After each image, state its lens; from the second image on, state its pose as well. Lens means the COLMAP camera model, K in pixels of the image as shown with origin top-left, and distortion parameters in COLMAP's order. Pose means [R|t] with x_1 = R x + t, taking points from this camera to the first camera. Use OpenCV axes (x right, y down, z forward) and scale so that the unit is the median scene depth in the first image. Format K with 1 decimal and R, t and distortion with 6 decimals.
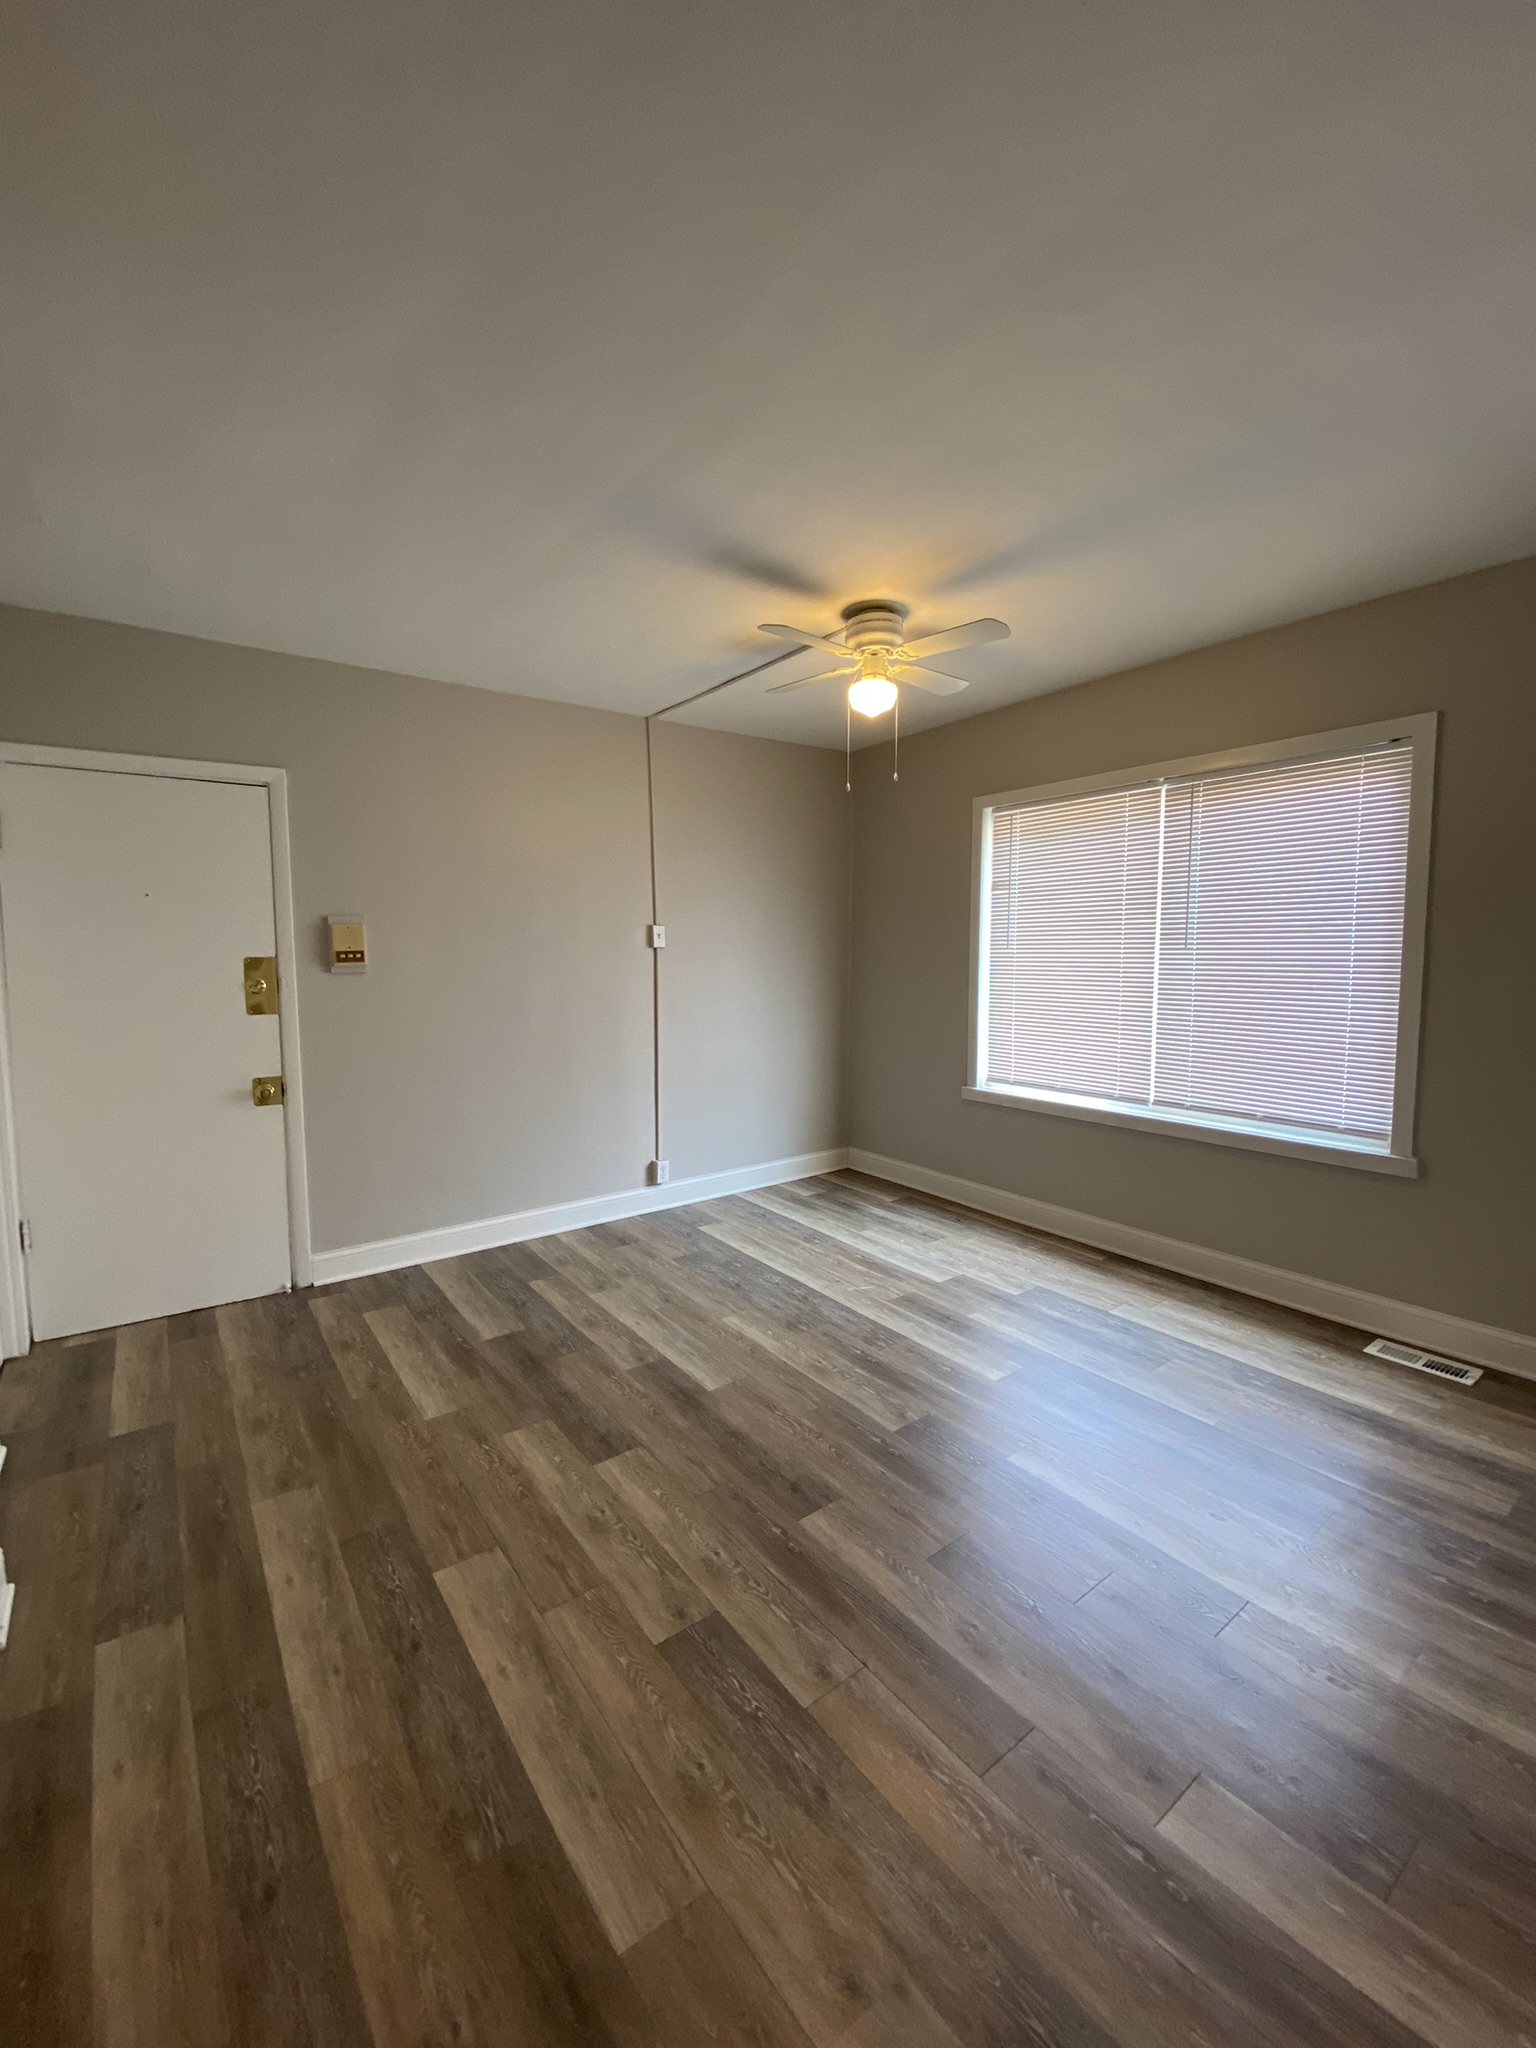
lens RADIAL K [[832.9, 0, 769.4], [0, 832.9, 1015.8], [0, 0, 1]] dist [0.030891, -0.023485]
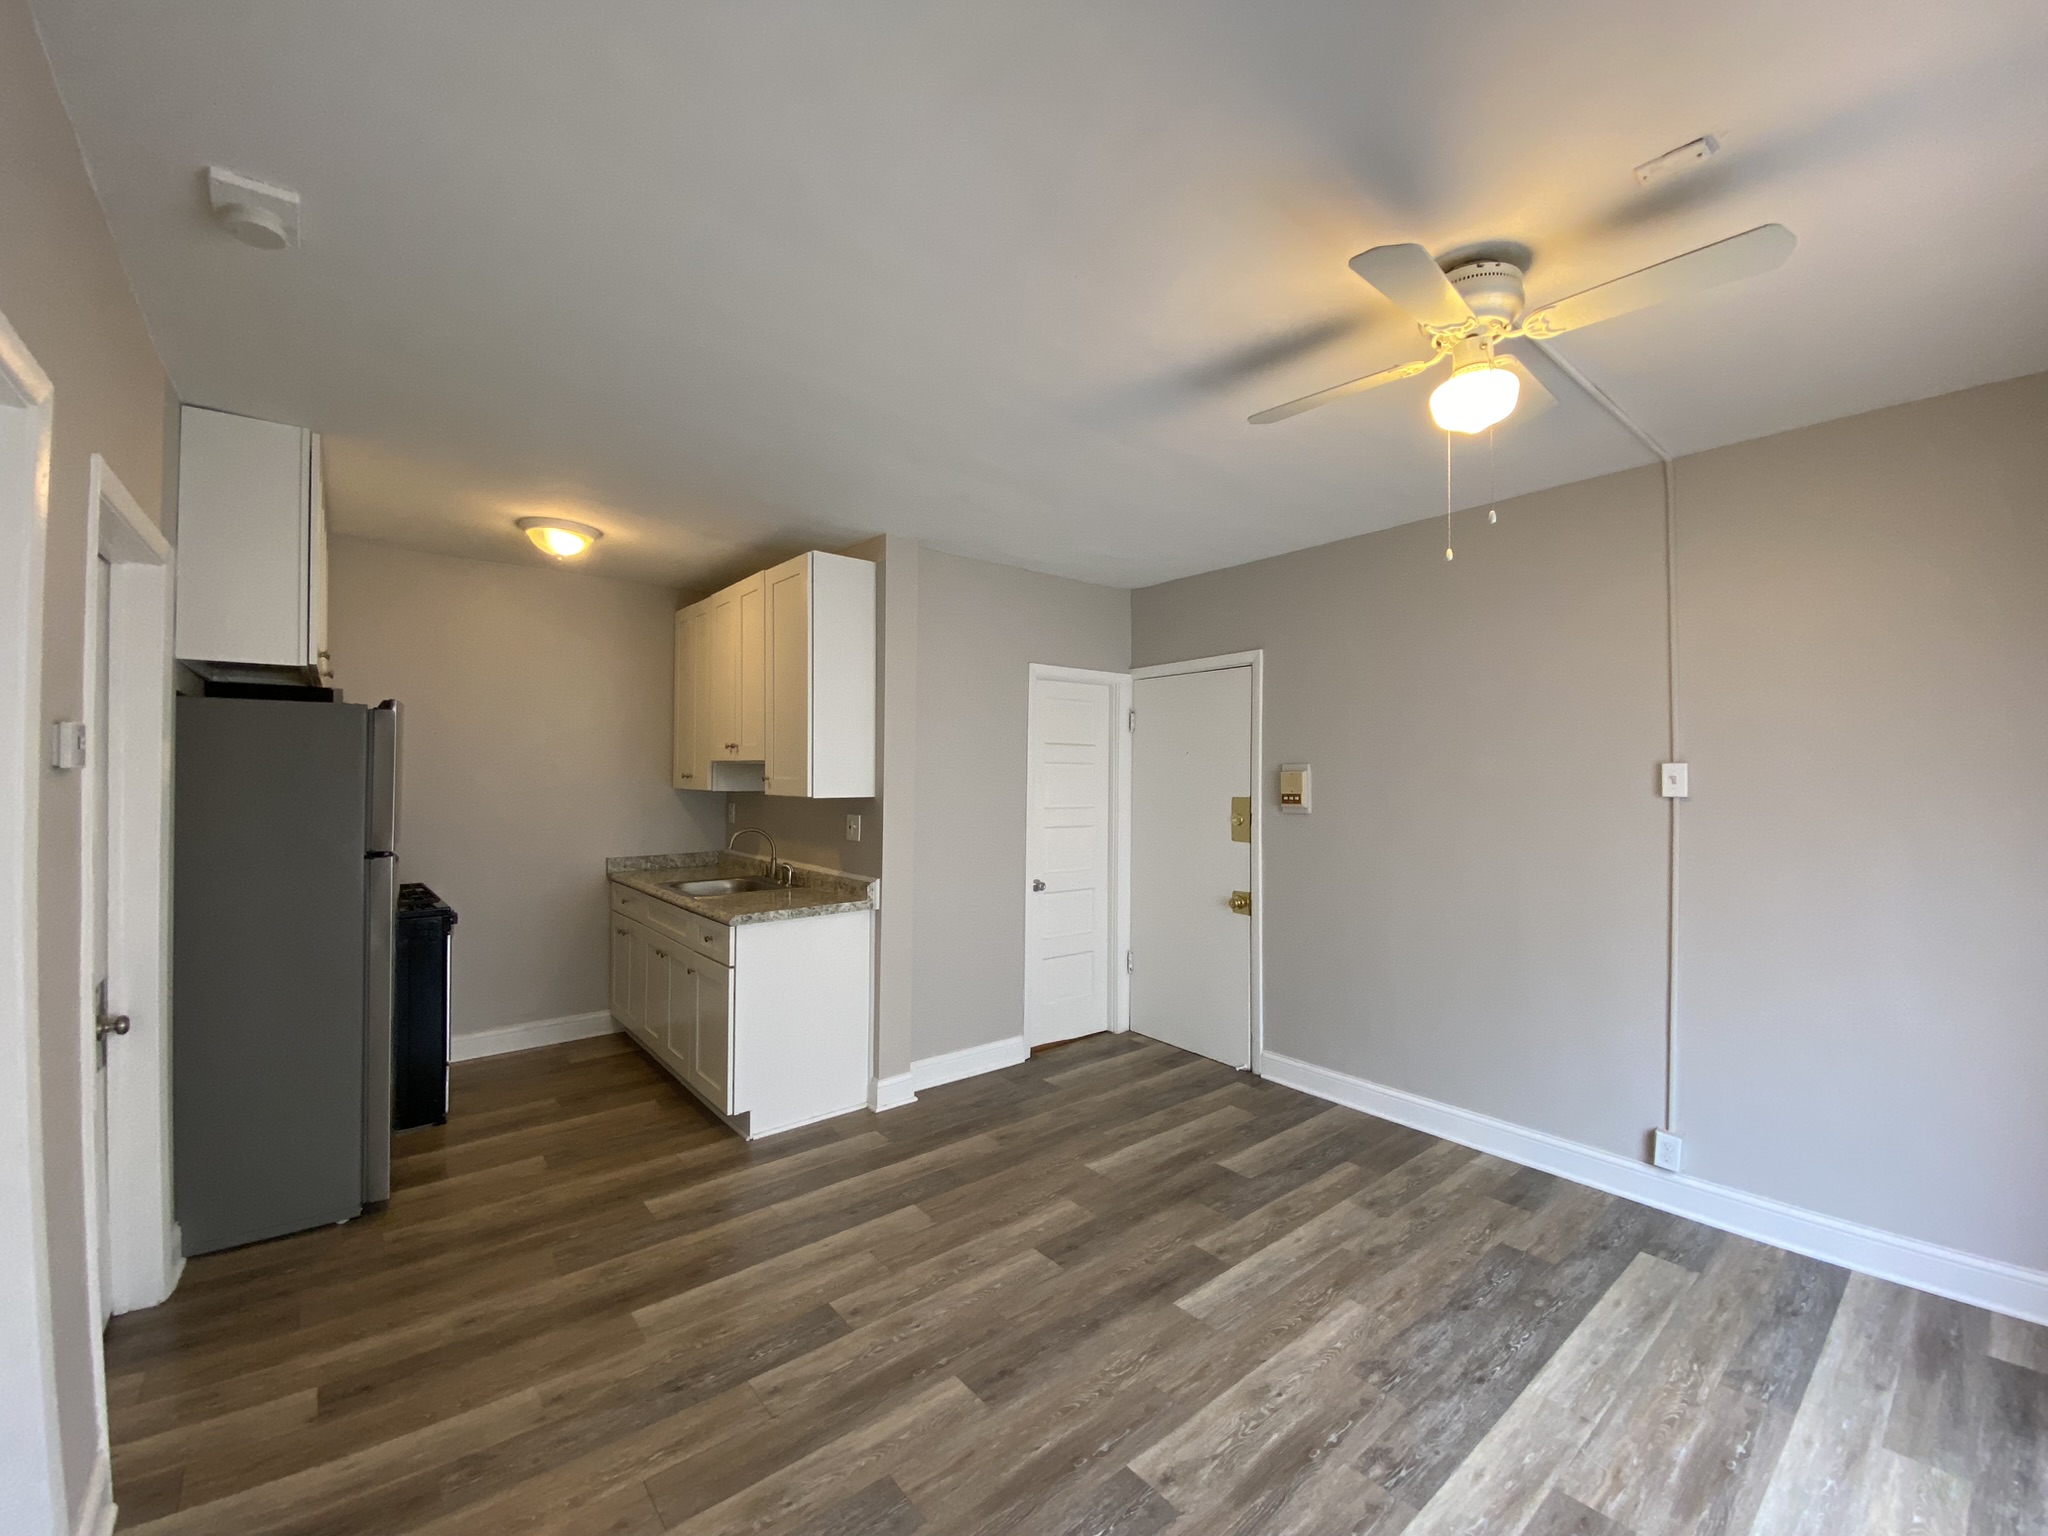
lens RADIAL K [[832.9, 0, 1021.5], [0, 832.9, 762.1], [0, 0, 1]] dist [0.030891, -0.023485]
pose [[0.047111, -0.011701, -0.998821, 0.718119], [-0.085373, 0.996225, -0.015697, -0.082304], [0.995235, 0.086012, 0.045934, 0.662757]]
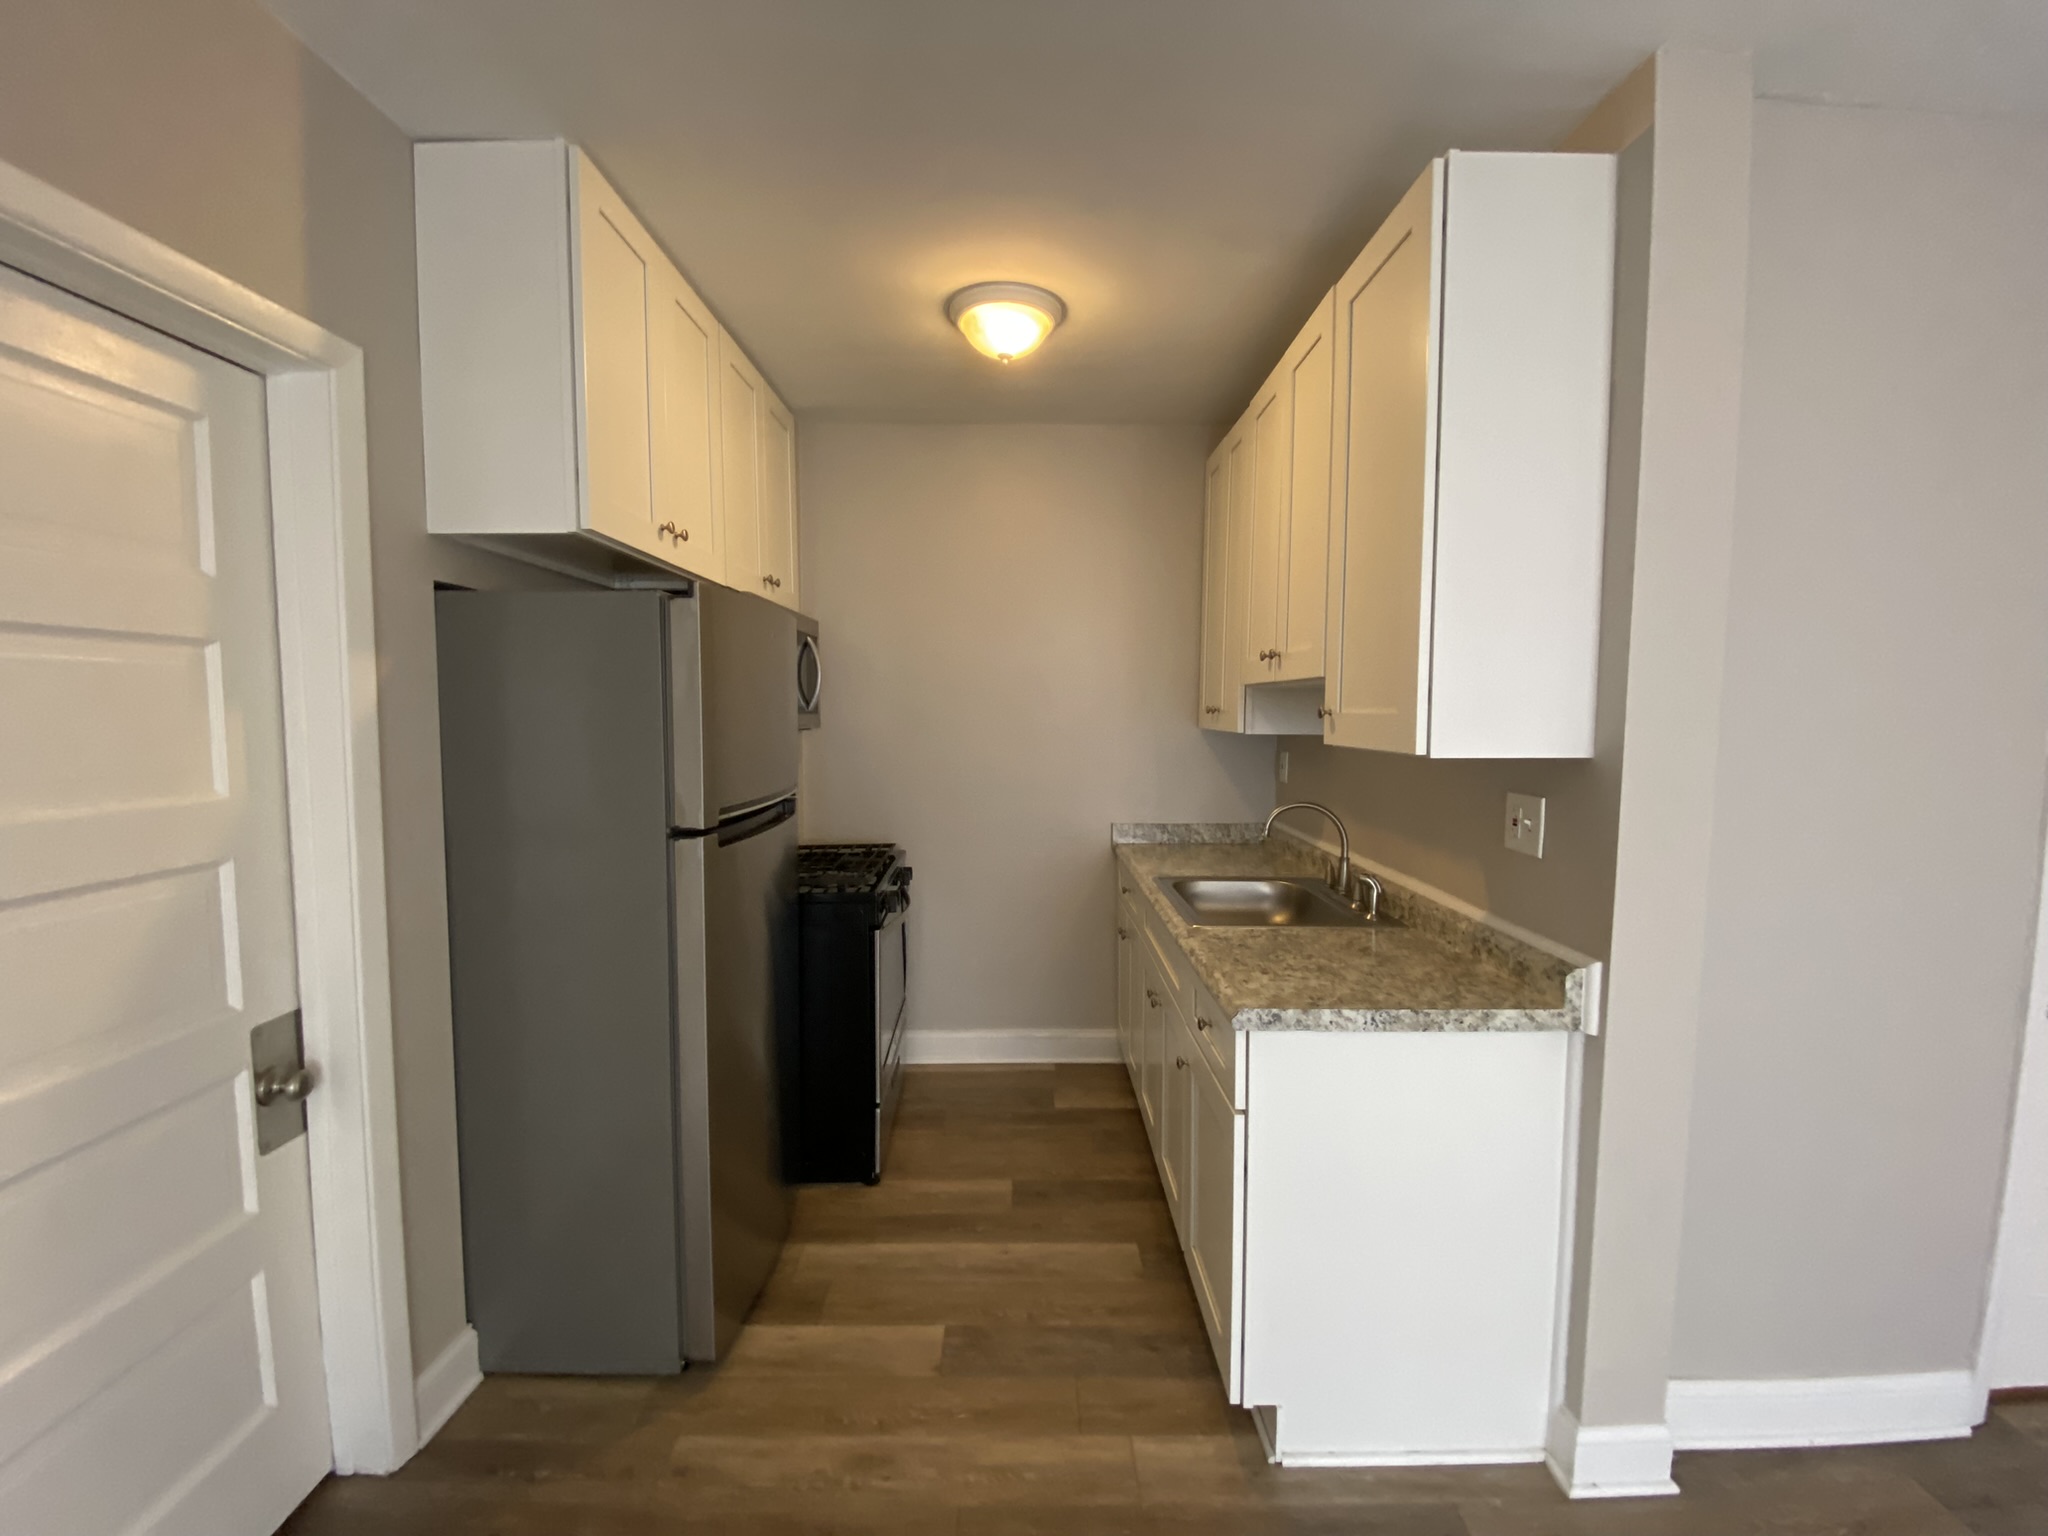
lens RADIAL K [[831.2, 0, 1024.0], [0, 831.2, 768.0], [0, 0, 1]] dist [0.002777, -0.010783]
pose [[-0.589687, 0.057138, -0.805608, 0.073215], [-0.067493, 0.990519, 0.119656, -0.062856], [0.804807, 0.124932, -0.580239, 0.521472]]
